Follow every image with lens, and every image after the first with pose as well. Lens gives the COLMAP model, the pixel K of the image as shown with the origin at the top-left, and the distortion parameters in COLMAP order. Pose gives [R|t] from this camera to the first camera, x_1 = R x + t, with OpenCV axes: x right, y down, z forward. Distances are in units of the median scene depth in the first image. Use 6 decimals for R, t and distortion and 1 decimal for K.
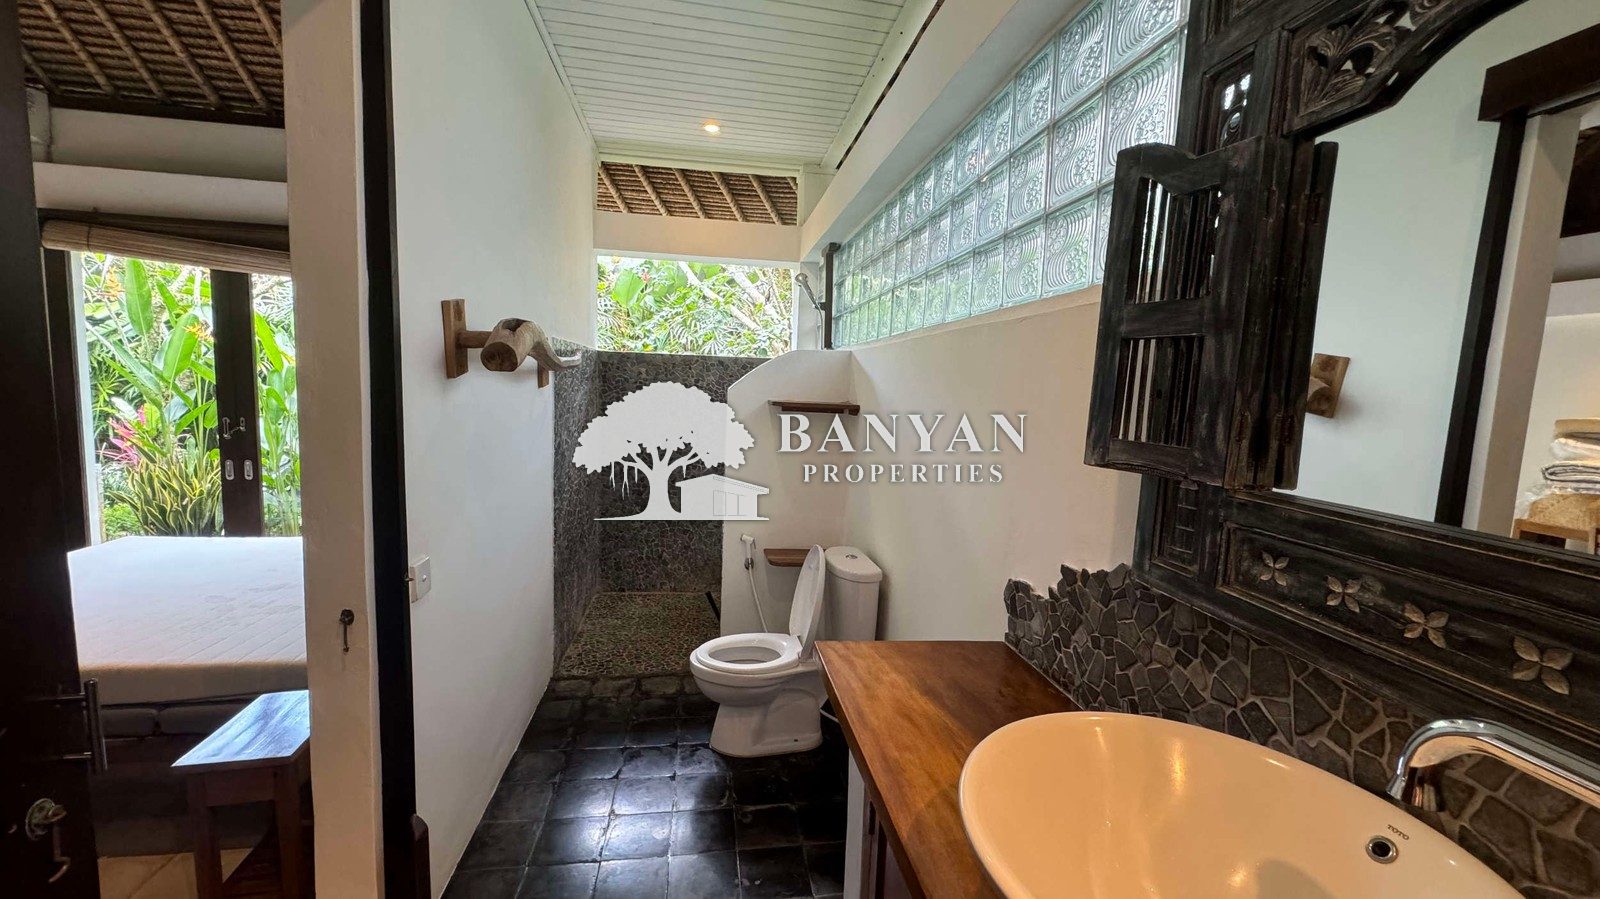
lens RADIAL K [[638.4, 0, 795.6], [0, 638.4, 450.9], [0, 0, 1]] dist [0.001996, 0.000041]
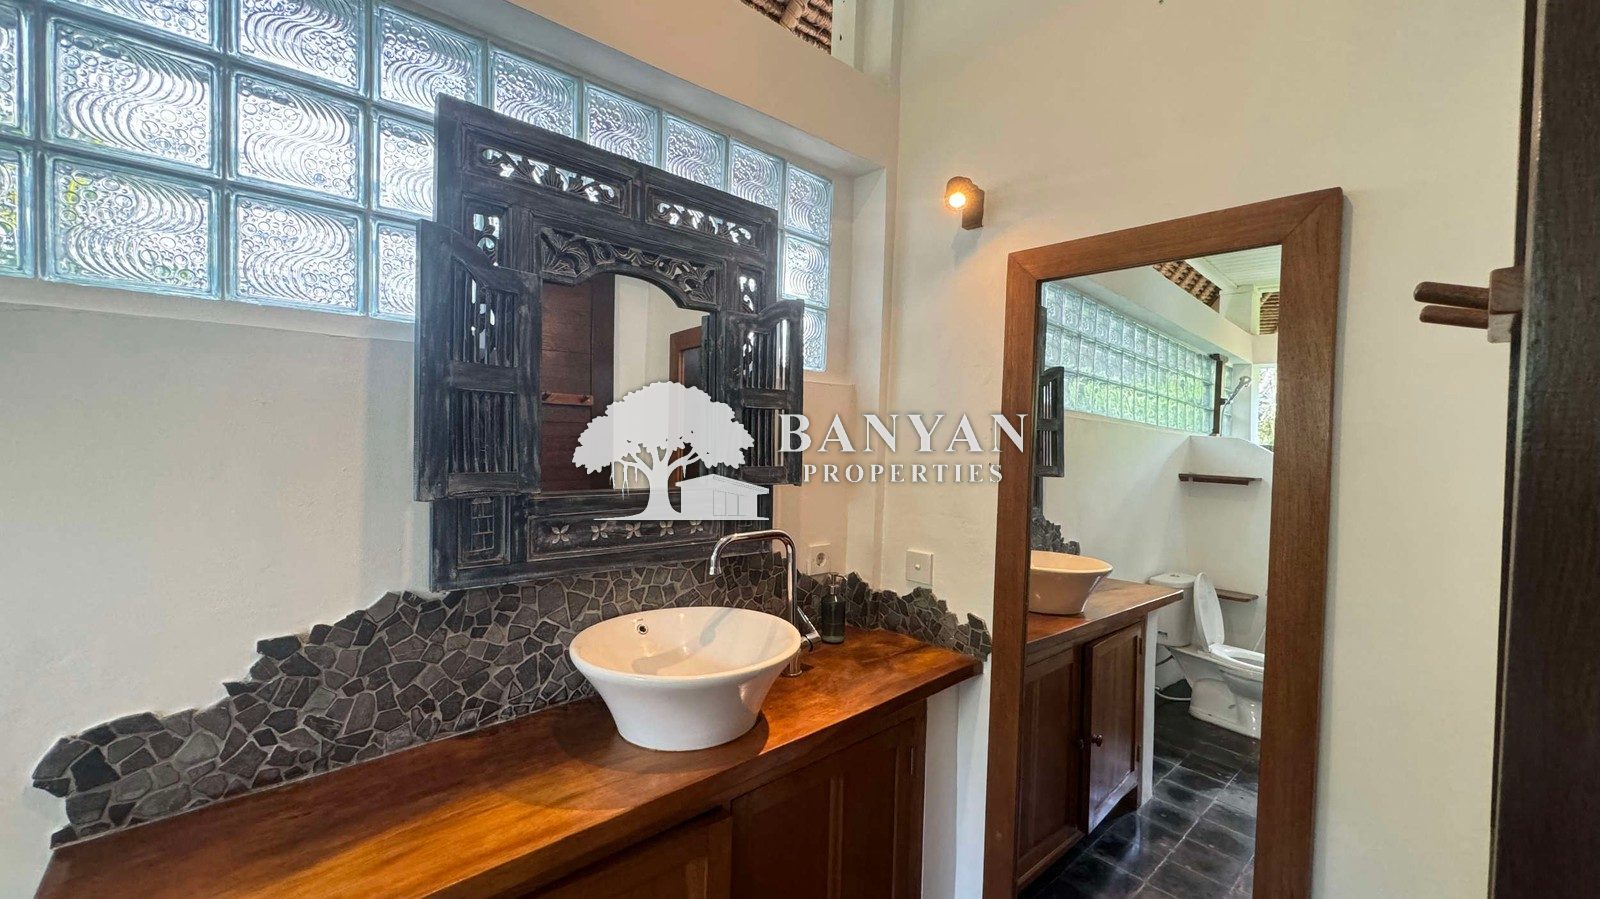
lens RADIAL K [[638.4, 0, 791.3], [0, 638.4, 456.3], [0, 0, 1]] dist [0.001996, 0.000041]
pose [[-0.547029, -0.073232, 0.833904, -0.903040], [0.048959, 0.991662, 0.119203, -0.177170], [-0.835681, 0.106035, -0.538883, 1.234976]]
